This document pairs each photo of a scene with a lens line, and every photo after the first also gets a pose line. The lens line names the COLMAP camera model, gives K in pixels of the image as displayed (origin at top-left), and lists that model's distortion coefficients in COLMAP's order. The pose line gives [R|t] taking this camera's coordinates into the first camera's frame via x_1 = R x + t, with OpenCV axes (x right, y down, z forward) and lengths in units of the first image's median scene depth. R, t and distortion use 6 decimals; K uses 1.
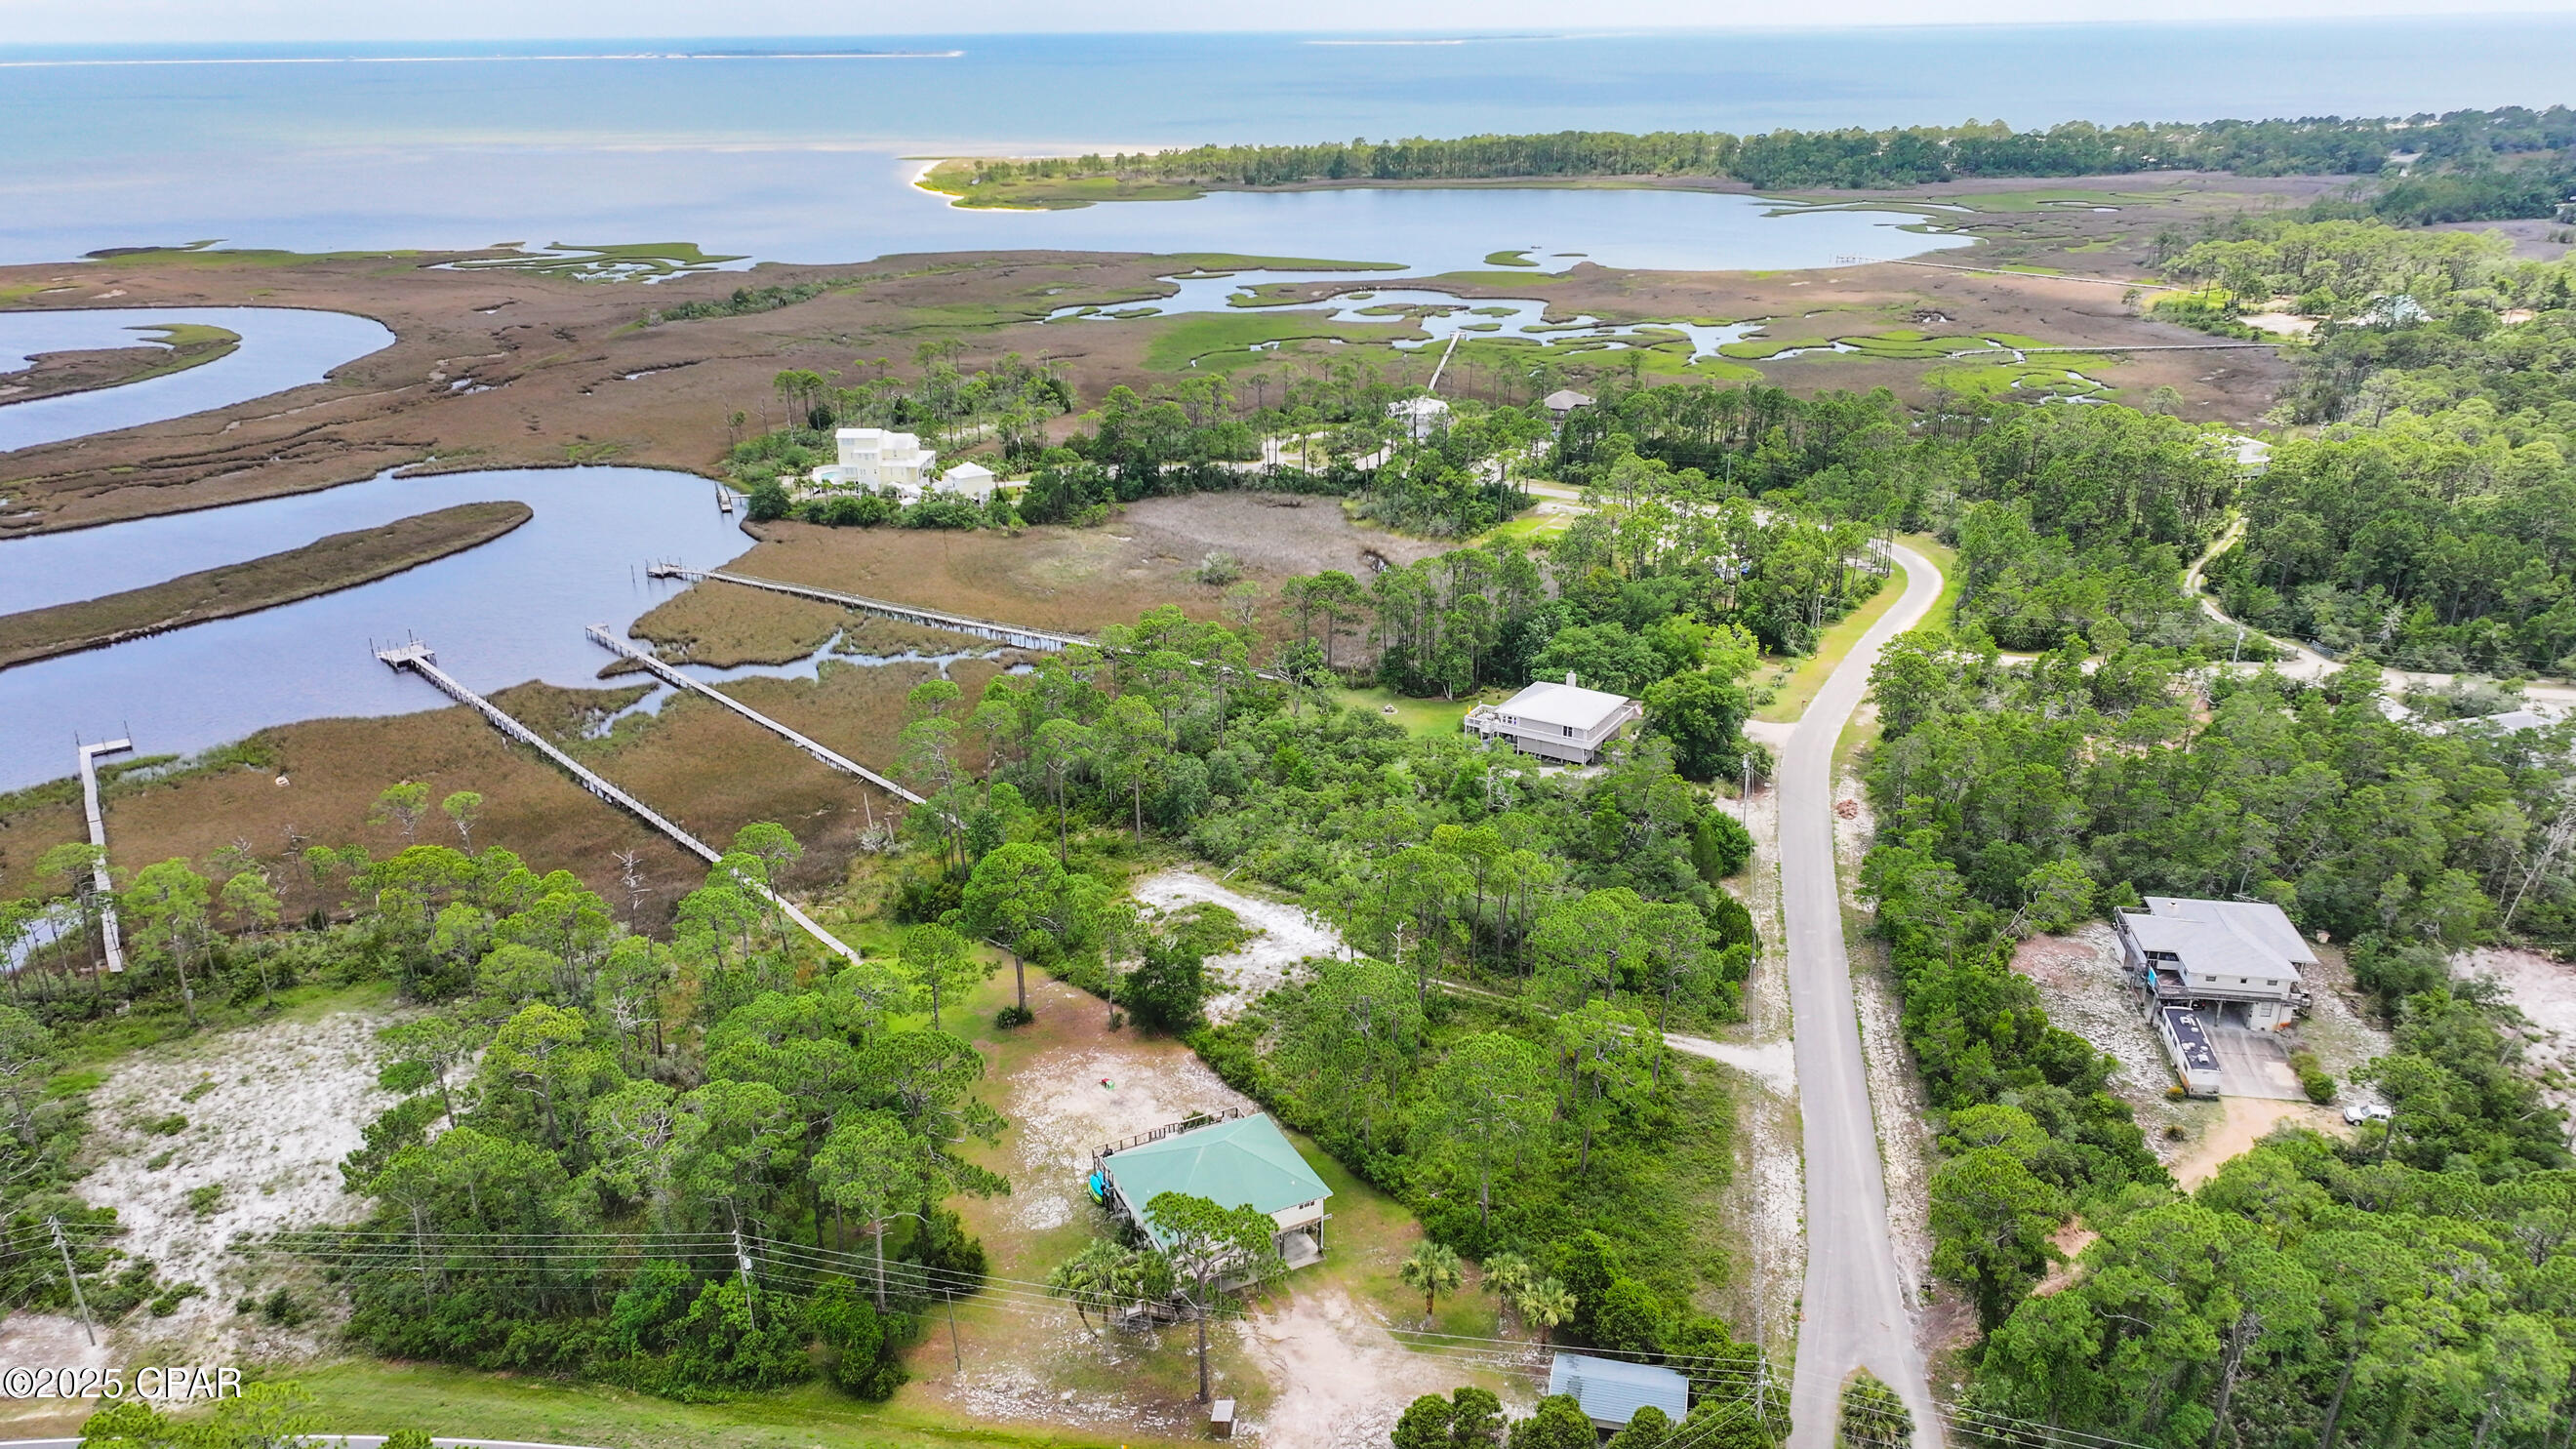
lens RADIAL K [[1815.3, 0, 1288.0], [0, 1815.3, 724.5], [0, 0, 1]] dist [-0.006175, 0.020745]
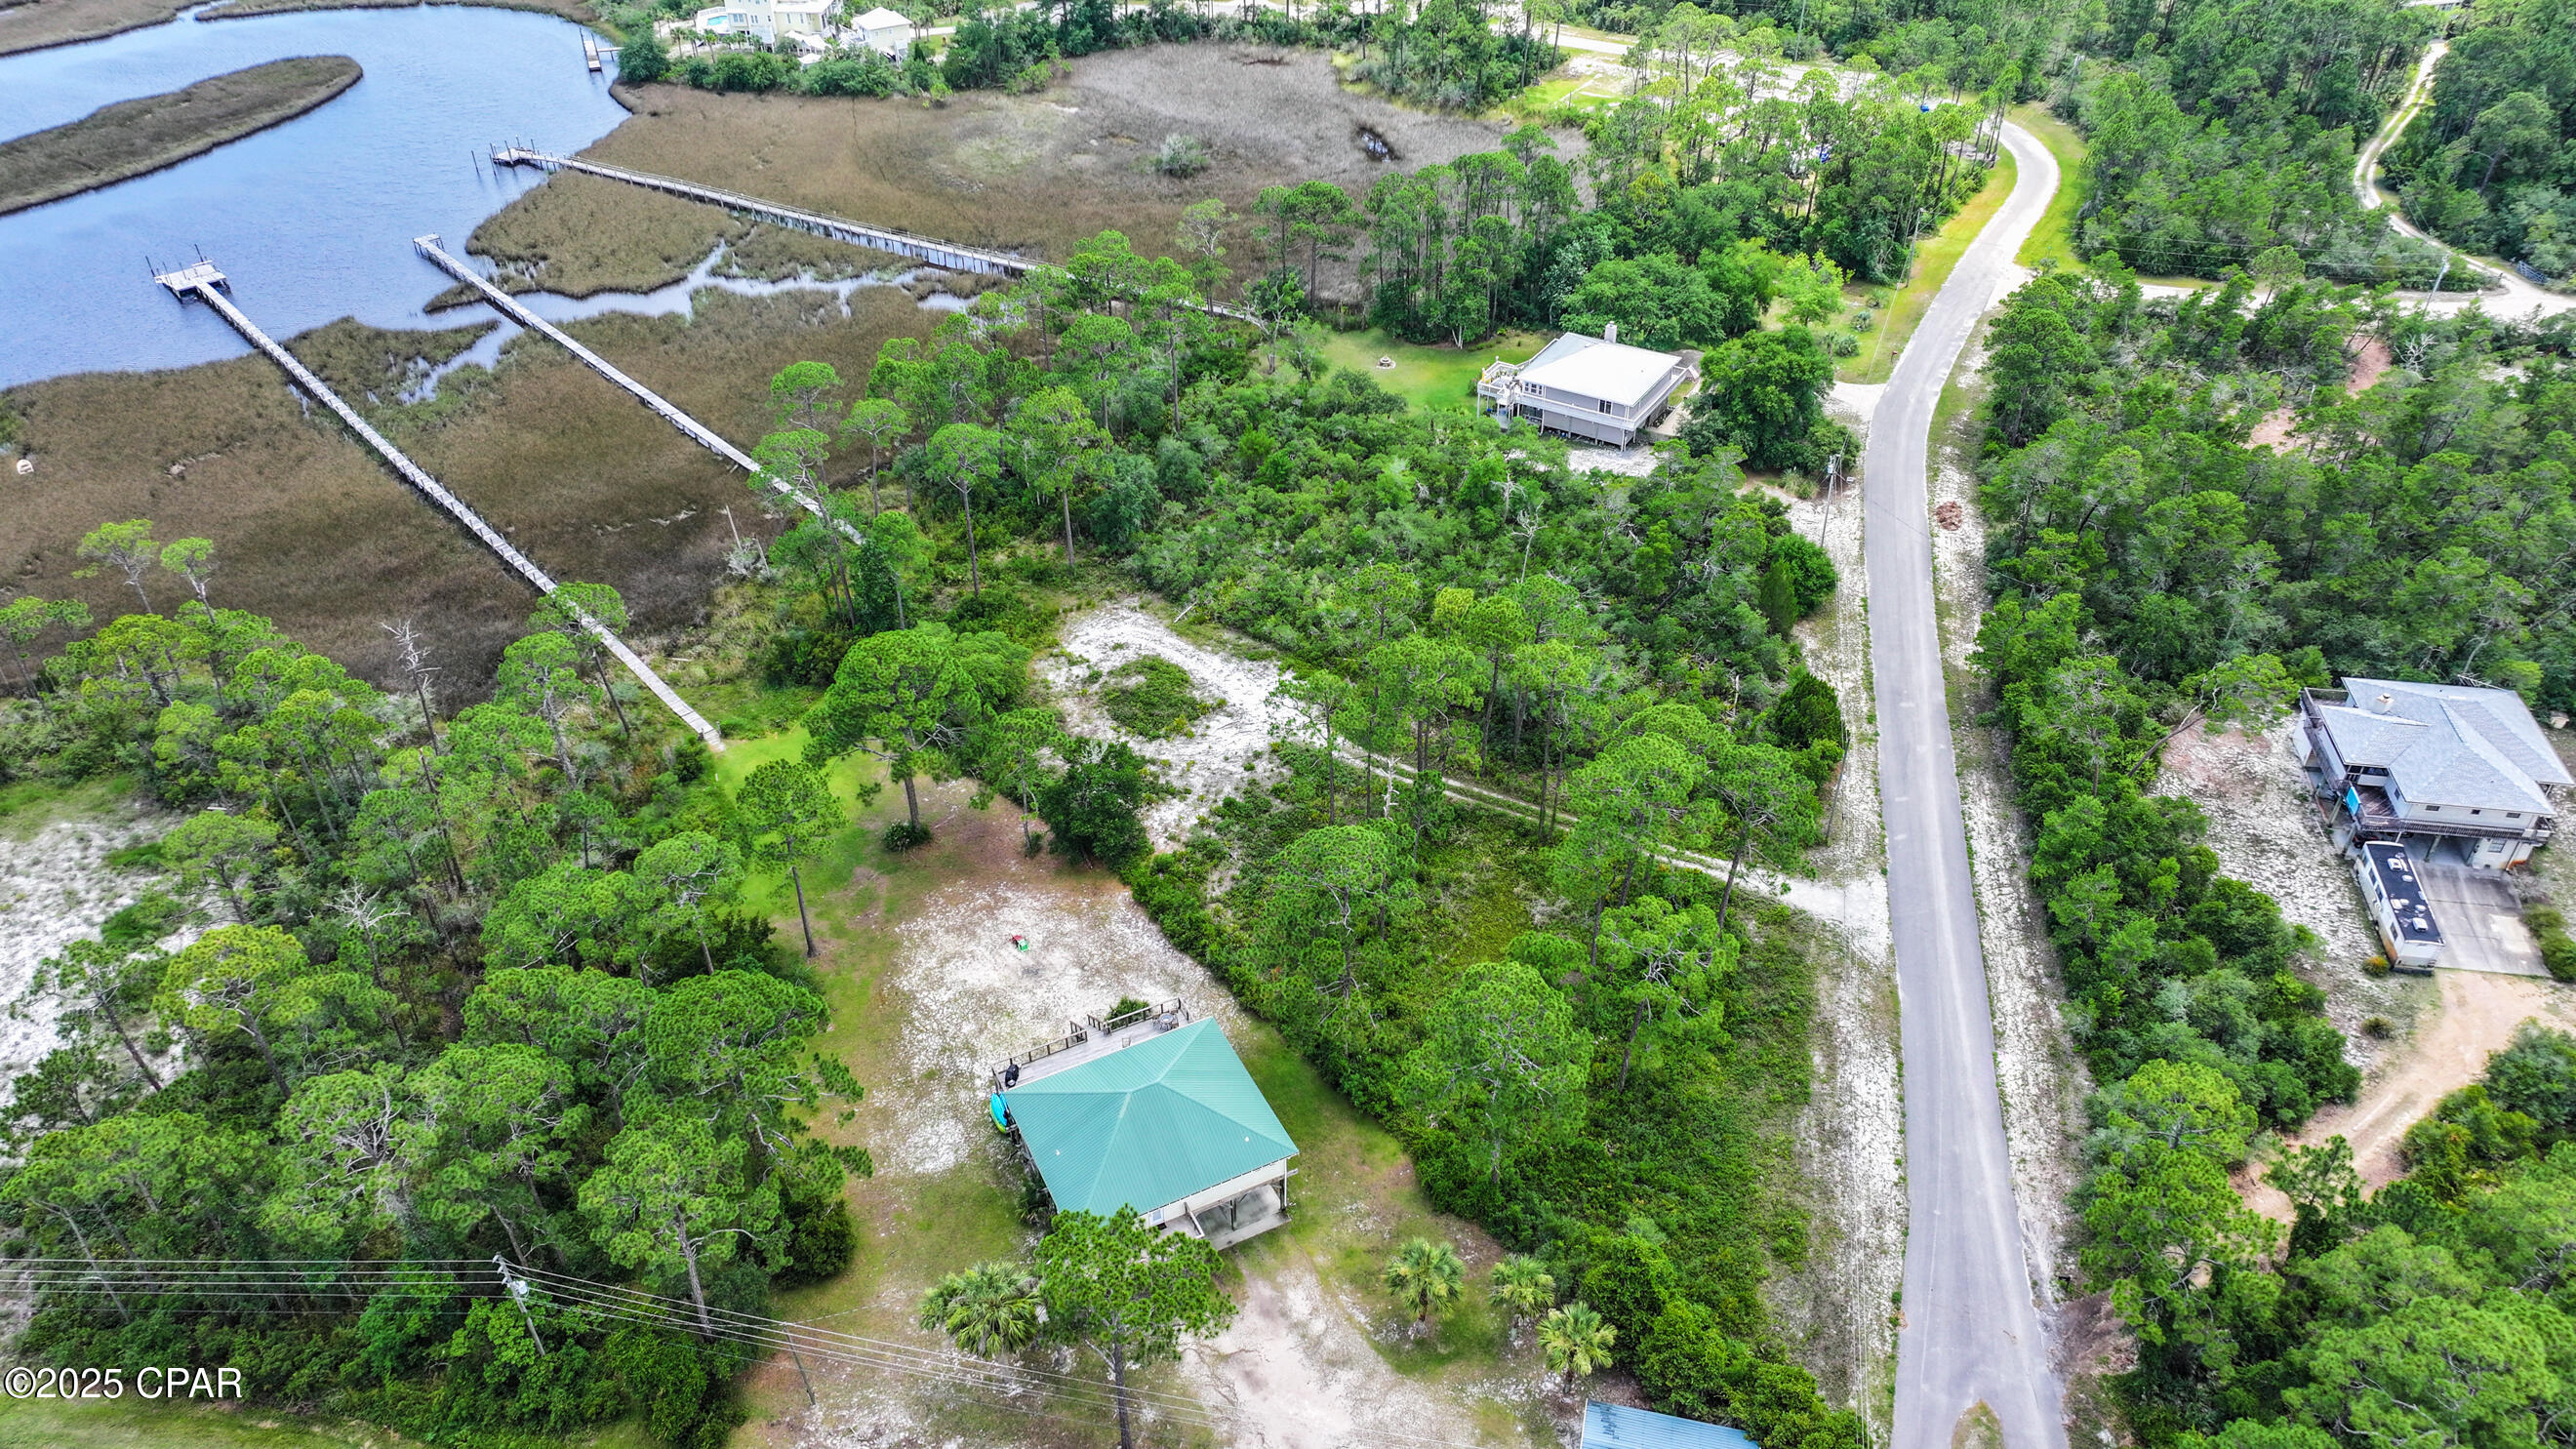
lens RADIAL K [[1815.3, 0, 1288.0], [0, 1815.3, 724.5], [0, 0, 1]] dist [-0.006175, 0.020745]
pose [[0.999997, -0.002063, 0.001091, 0.013241], [0.001706, 0.965174, 0.261604, -0.078998], [-0.001593, -0.261601, 0.965175, 0.205833]]
